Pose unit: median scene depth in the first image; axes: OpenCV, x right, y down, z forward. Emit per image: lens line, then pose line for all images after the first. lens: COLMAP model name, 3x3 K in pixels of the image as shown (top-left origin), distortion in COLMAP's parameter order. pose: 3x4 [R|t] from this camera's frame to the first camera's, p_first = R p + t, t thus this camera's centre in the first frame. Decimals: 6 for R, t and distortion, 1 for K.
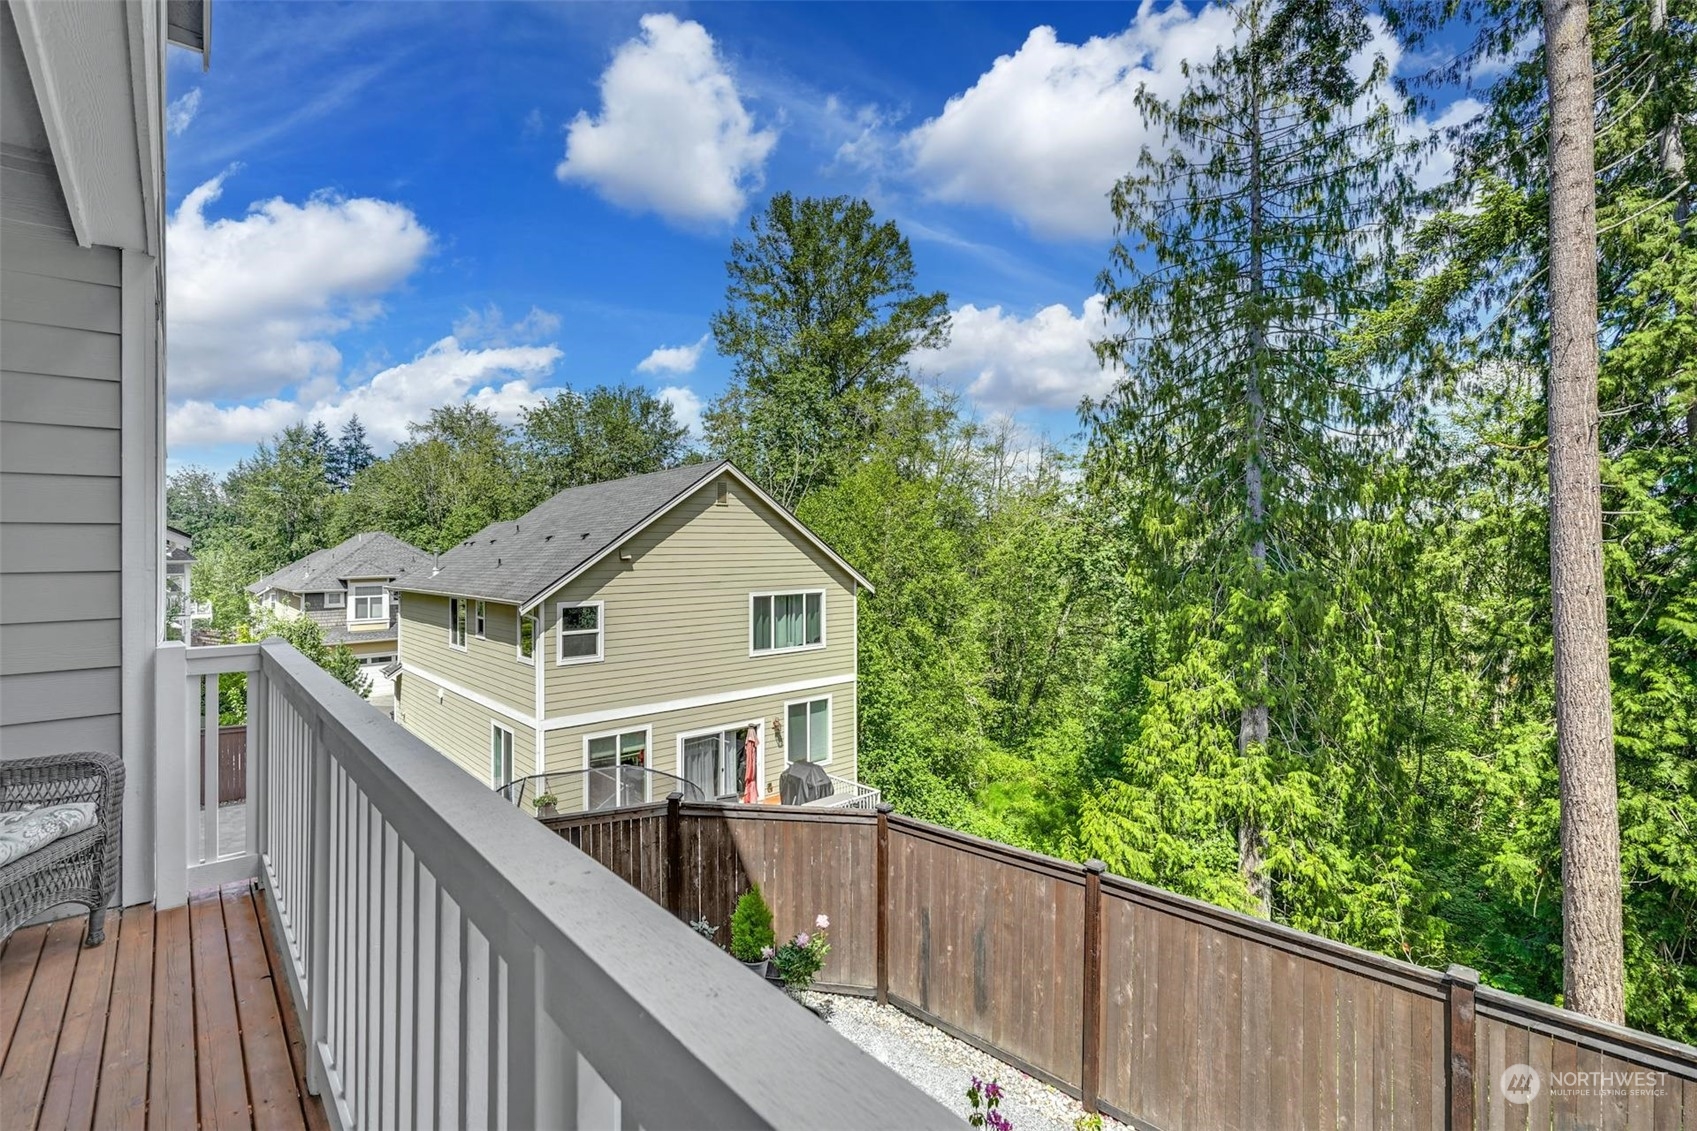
lens RADIAL K [[789.1, 0, 843.8], [0, 789.1, 571.8], [0, 0, 1]] dist [-0.000426, 0.000869]
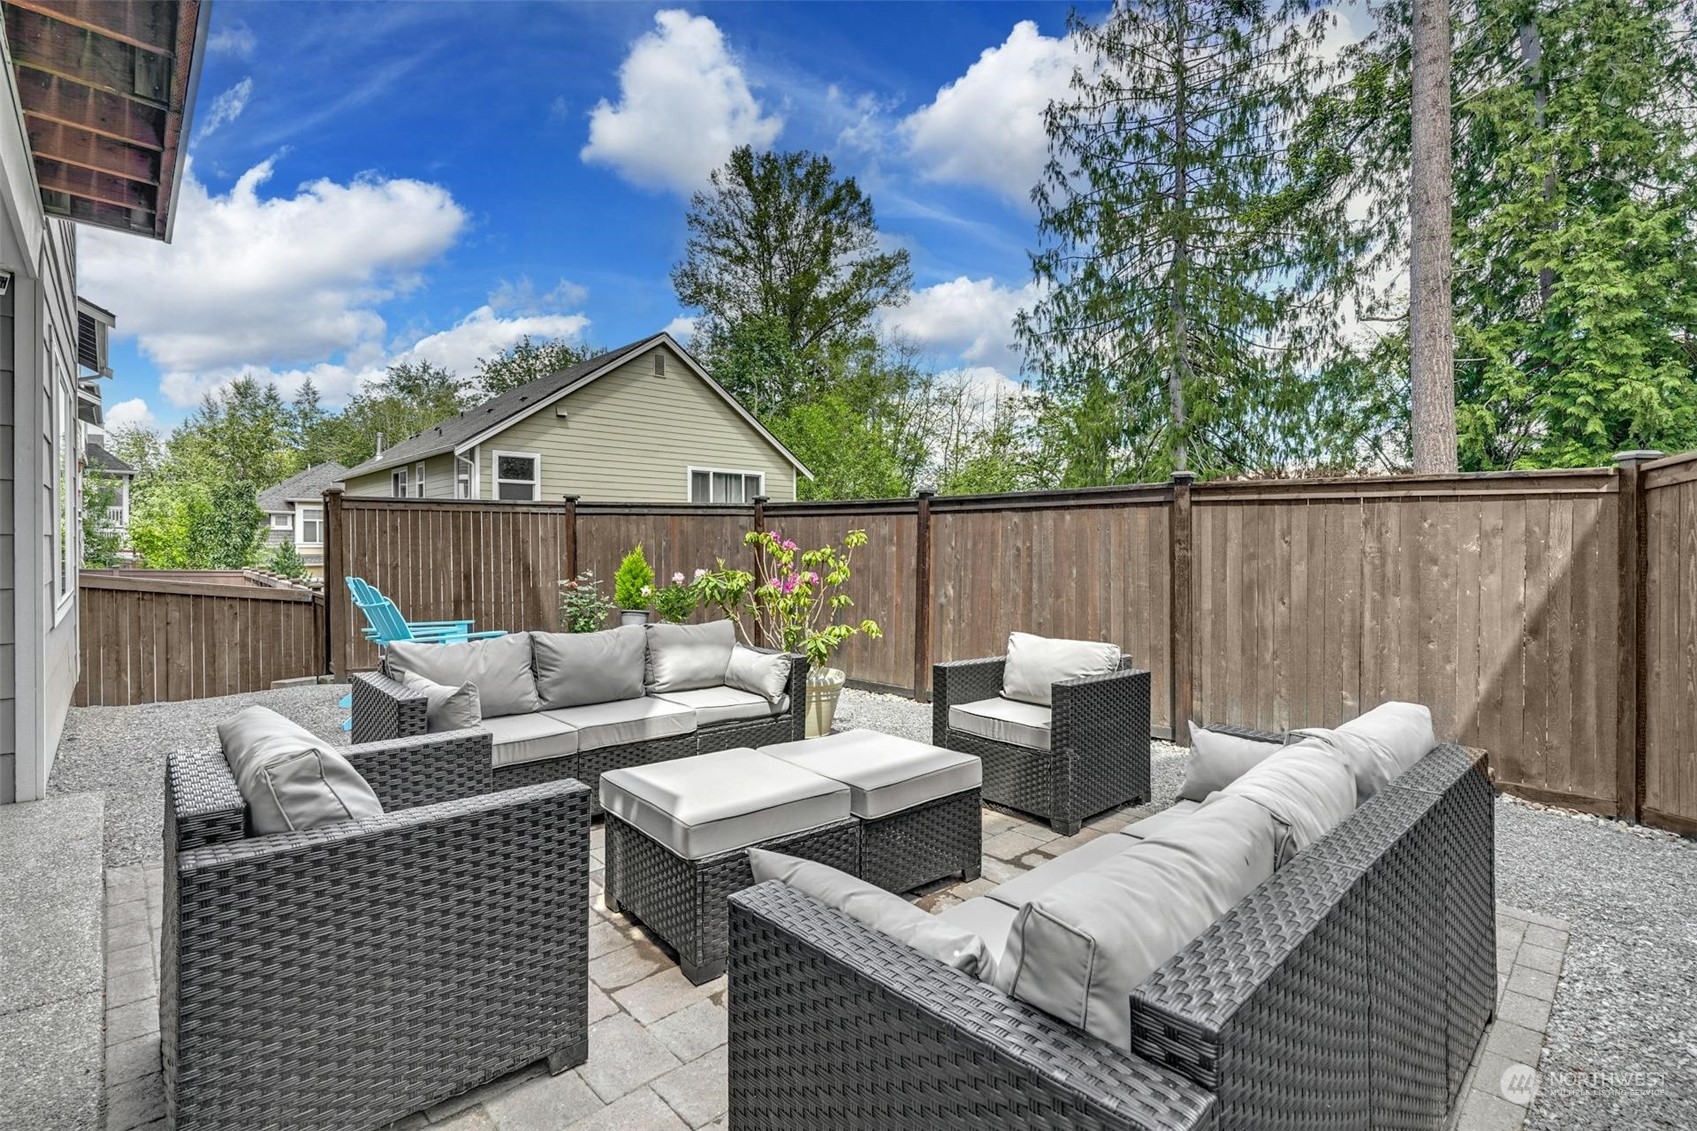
lens RADIAL K [[786.1, 0, 856.3], [0, 786.1, 566.7], [0, 0, 1]] dist [0.001477, -0.000011]
pose [[0.998774, -0.001676, 0.049476, 0.043479], [0.001220, 0.999957, 0.009247, 0.128185], [-0.049489, -0.009175, 0.998733, -0.039274]]
